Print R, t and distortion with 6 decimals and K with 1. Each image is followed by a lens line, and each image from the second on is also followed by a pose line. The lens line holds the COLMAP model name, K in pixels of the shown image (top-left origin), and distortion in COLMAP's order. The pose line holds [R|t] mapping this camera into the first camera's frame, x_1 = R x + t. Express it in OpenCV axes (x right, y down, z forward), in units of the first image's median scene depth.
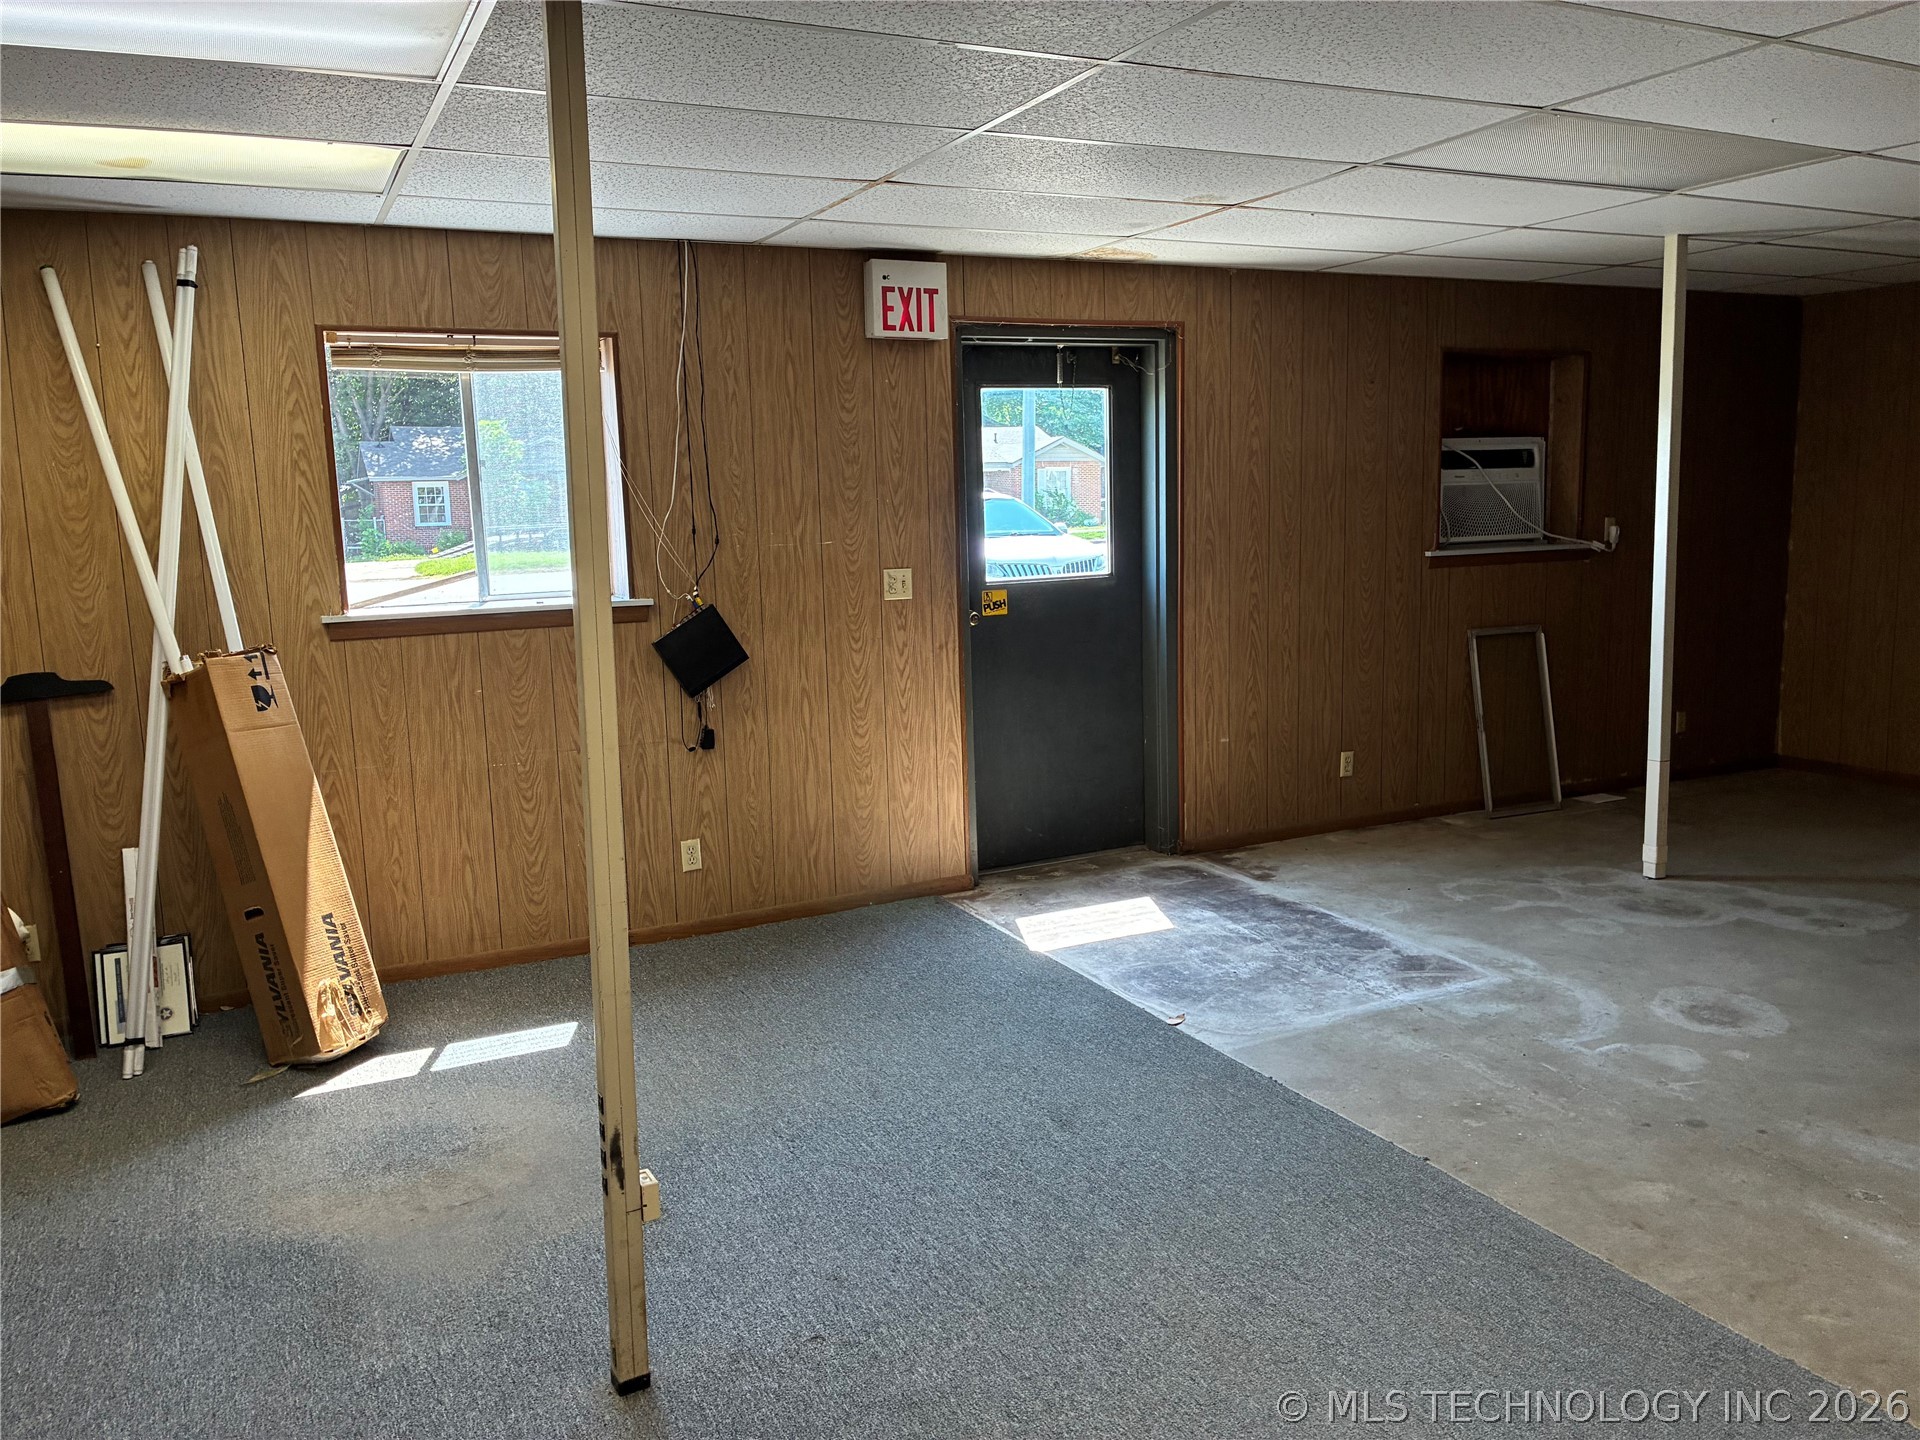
lens RADIAL K [[1463.4, 0, 957.6], [0, 1463.4, 717.9], [0, 0, 1]] dist [0.037851, -0.039193]
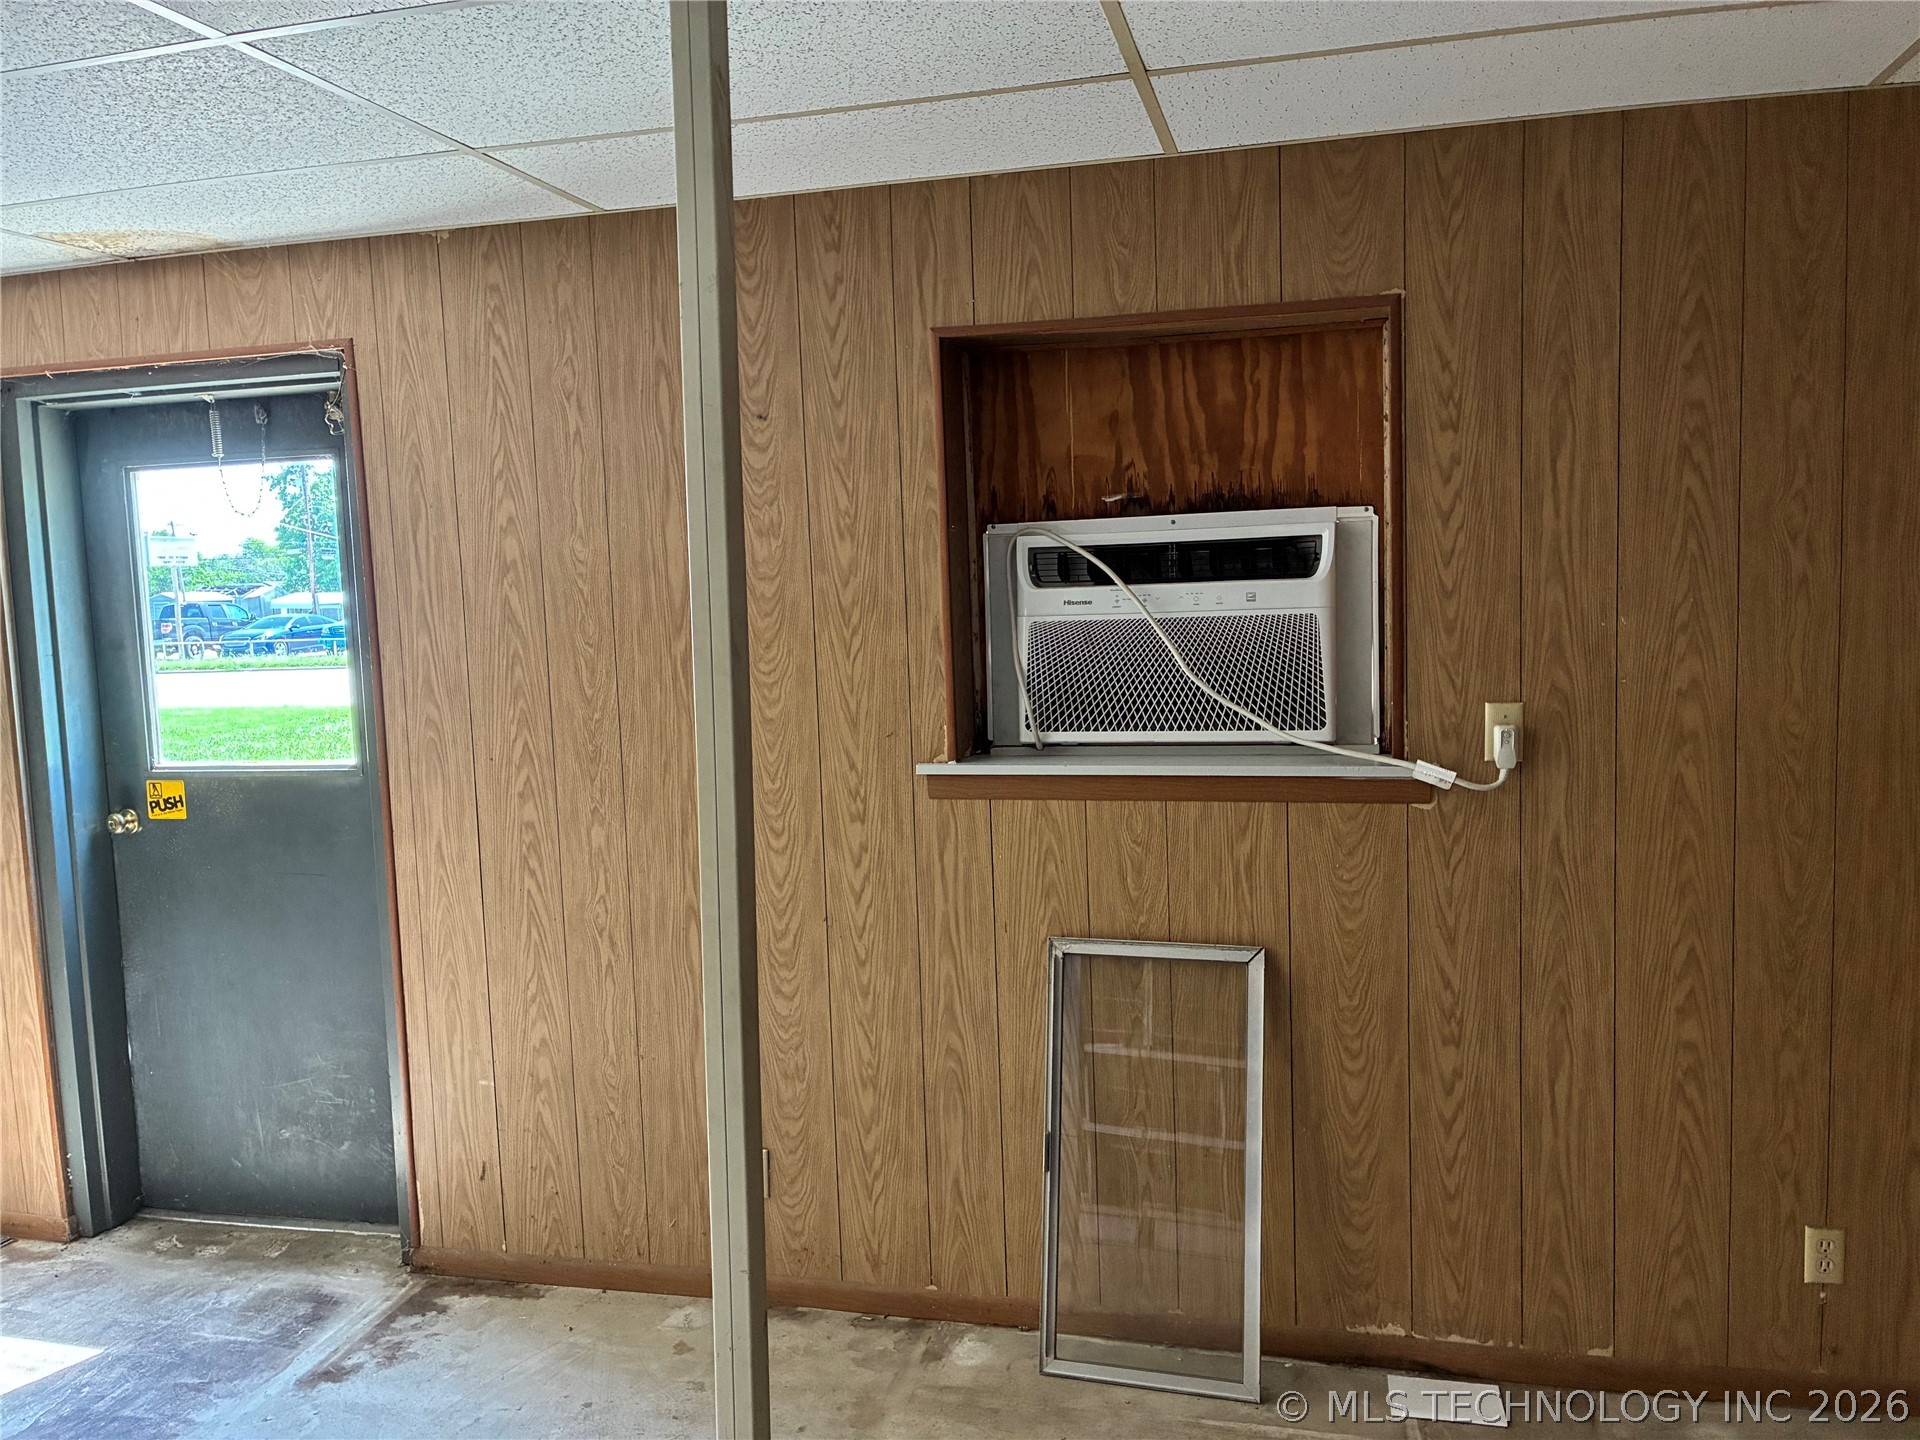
lens RADIAL K [[1463.4, 0, 961.2], [0, 1463.4, 708.3], [0, 0, 1]] dist [0.037851, -0.039193]
pose [[0.765166, 0.060126, -0.641020, 0.751669], [-0.084443, 0.996401, -0.007337, -0.153635], [0.638272, 0.059743, 0.767489, 0.772800]]
